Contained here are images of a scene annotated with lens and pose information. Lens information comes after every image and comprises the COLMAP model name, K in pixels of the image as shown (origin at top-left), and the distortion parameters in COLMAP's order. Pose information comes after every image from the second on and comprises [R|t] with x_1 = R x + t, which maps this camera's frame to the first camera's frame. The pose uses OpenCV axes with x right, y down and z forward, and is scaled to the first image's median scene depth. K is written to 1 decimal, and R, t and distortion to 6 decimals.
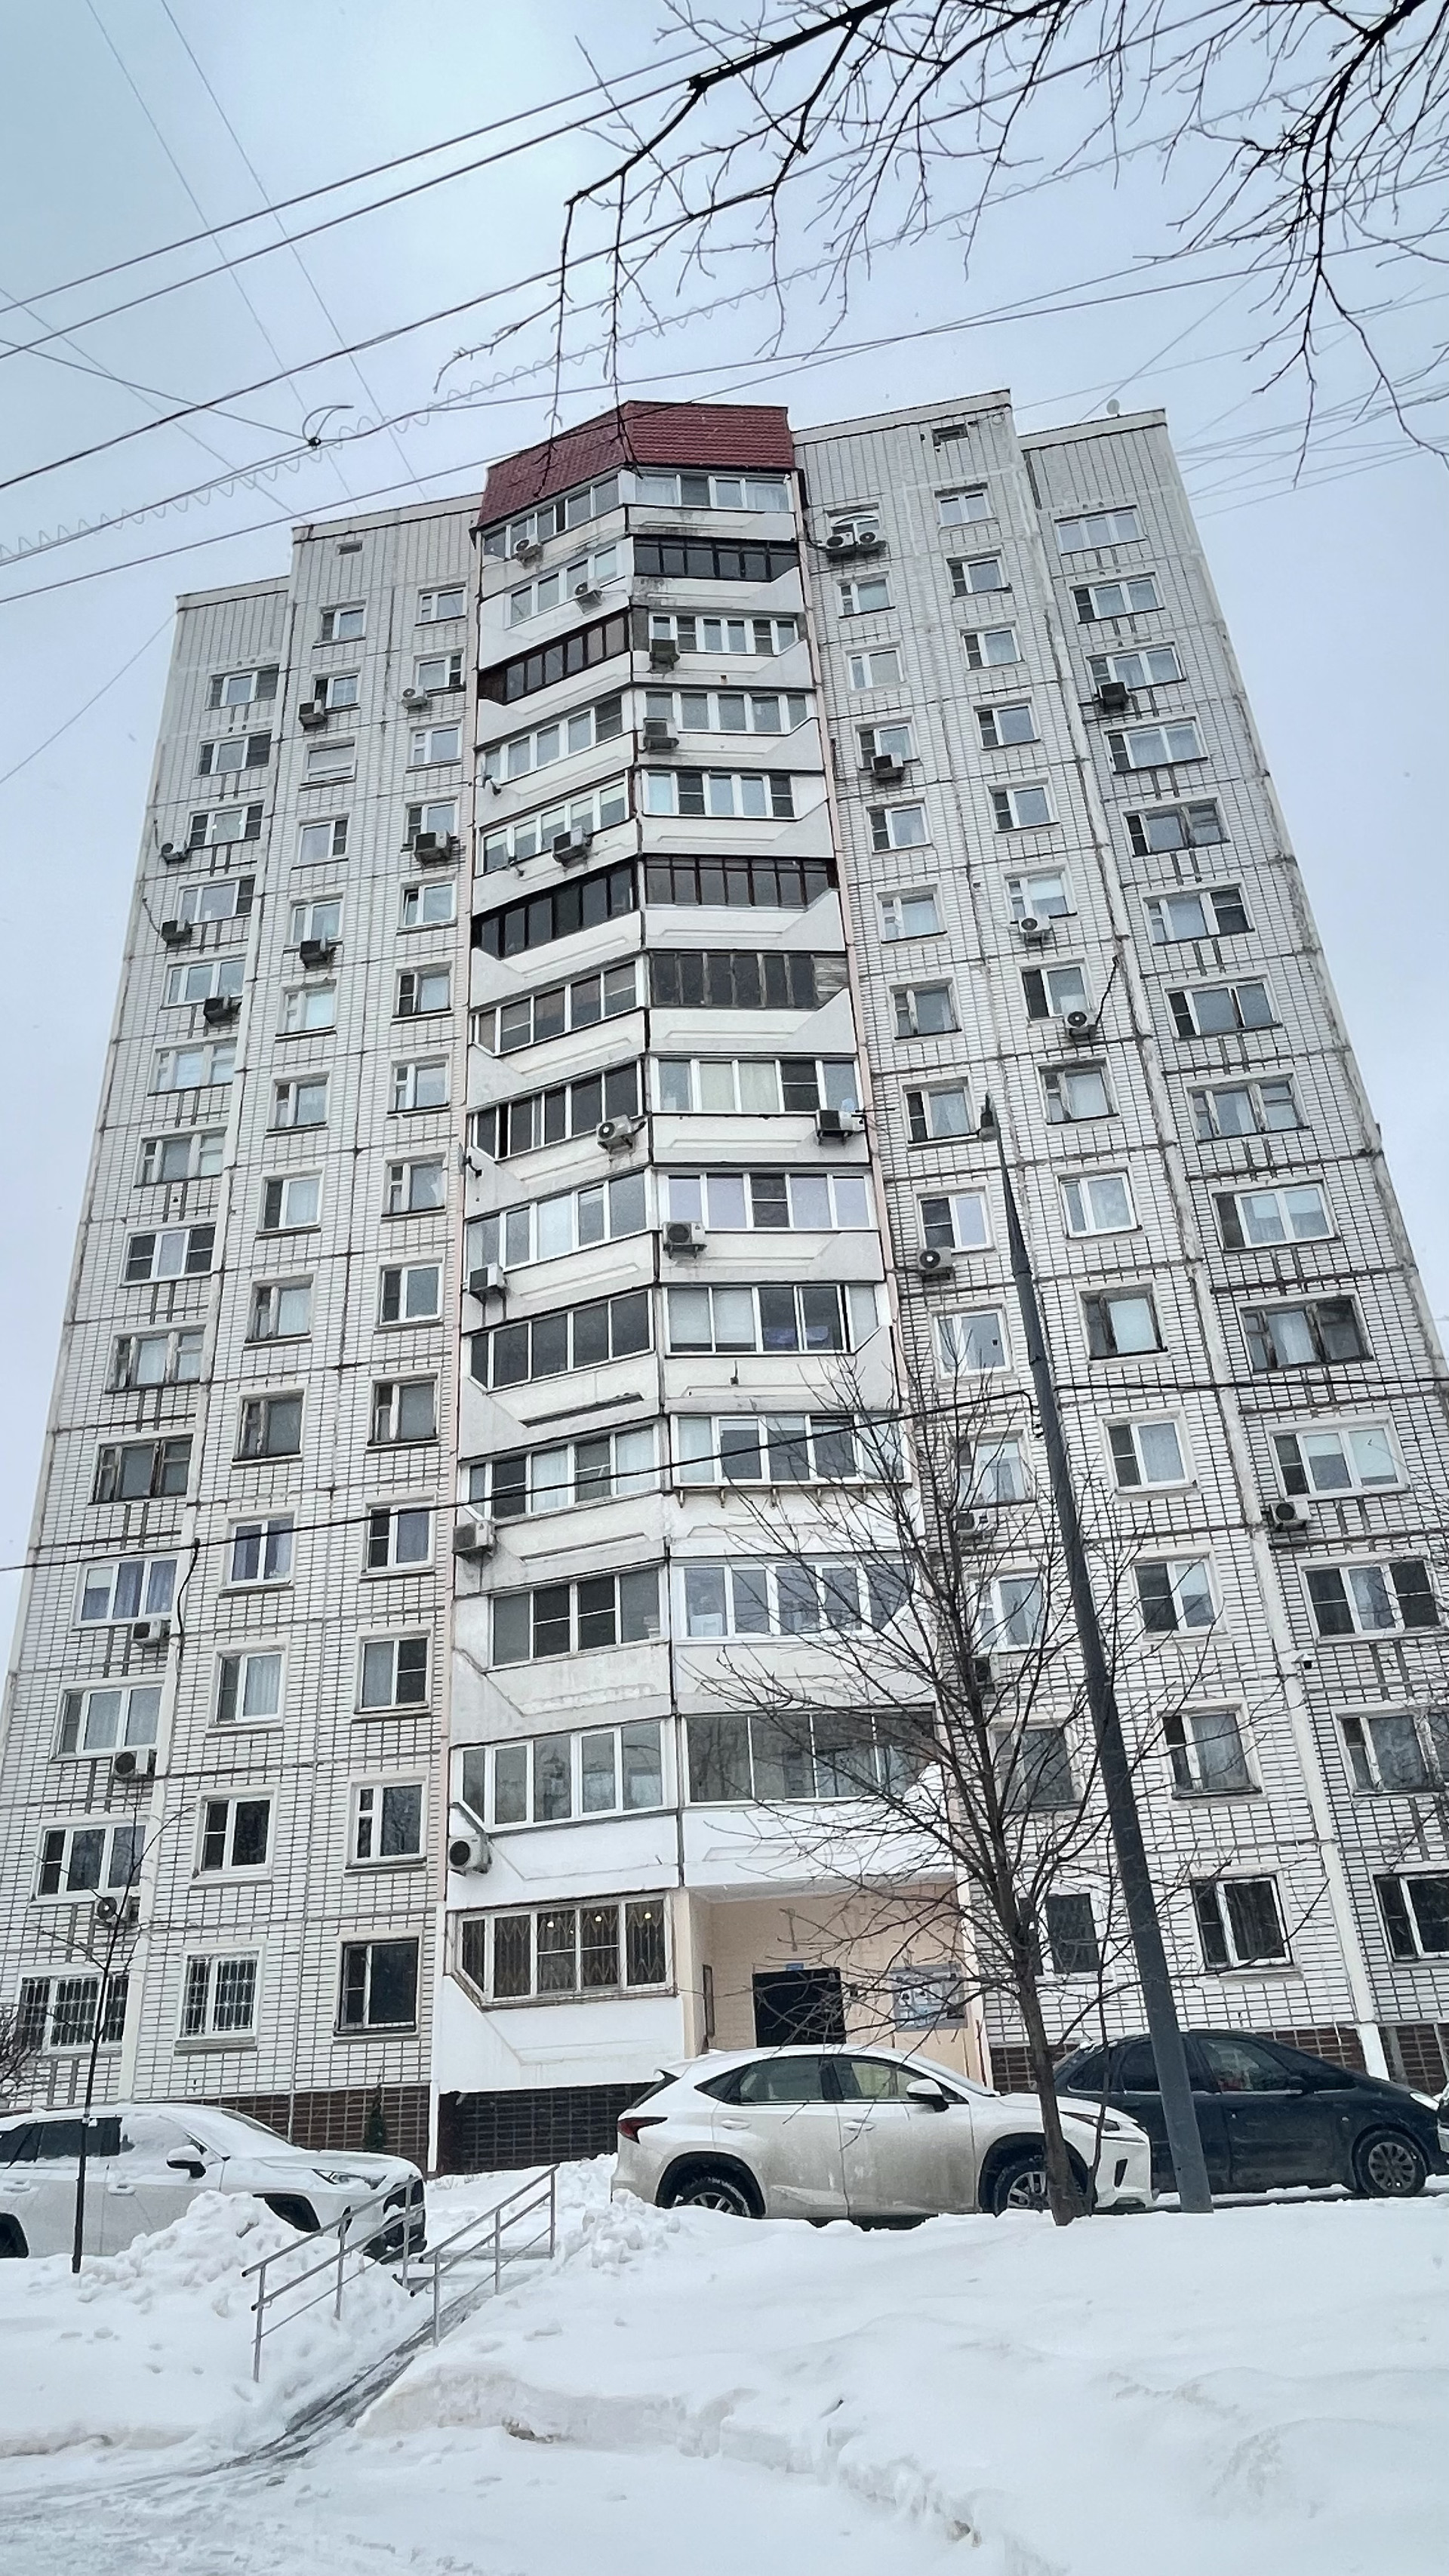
lens RADIAL K [[1561.7, 0, 724.5], [0, 1561.7, 1288.0], [0, 0, 1]] dist [-0.006050, -0.004519]
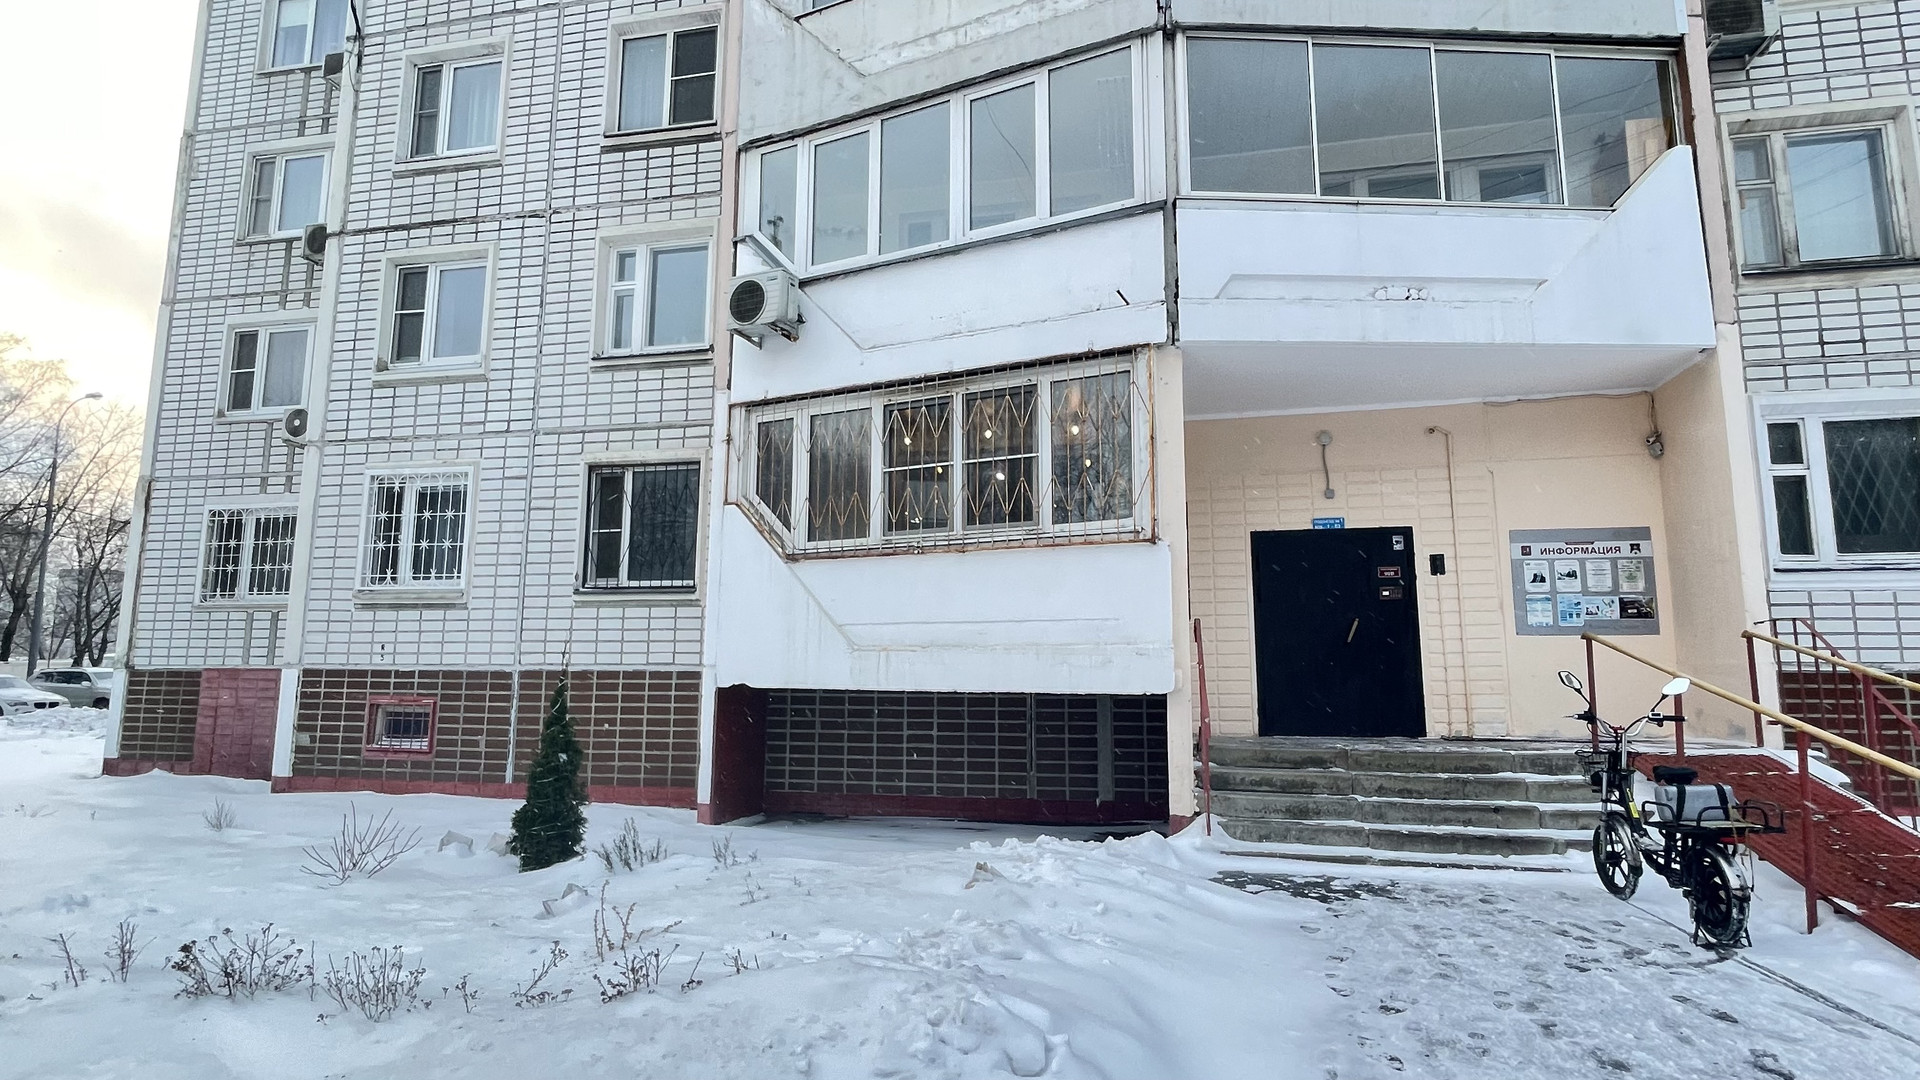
lens RADIAL K [[986.0, 0, 960.0], [0, 986.0, 540.0], [0, 0, 1]] dist [0.000708, -0.000250]
pose [[0.997566, 0.052069, -0.046378, -0.070878], [-0.033314, 0.940195, 0.339005, 0.311428], [0.061256, -0.336635, 0.939641, 0.625785]]
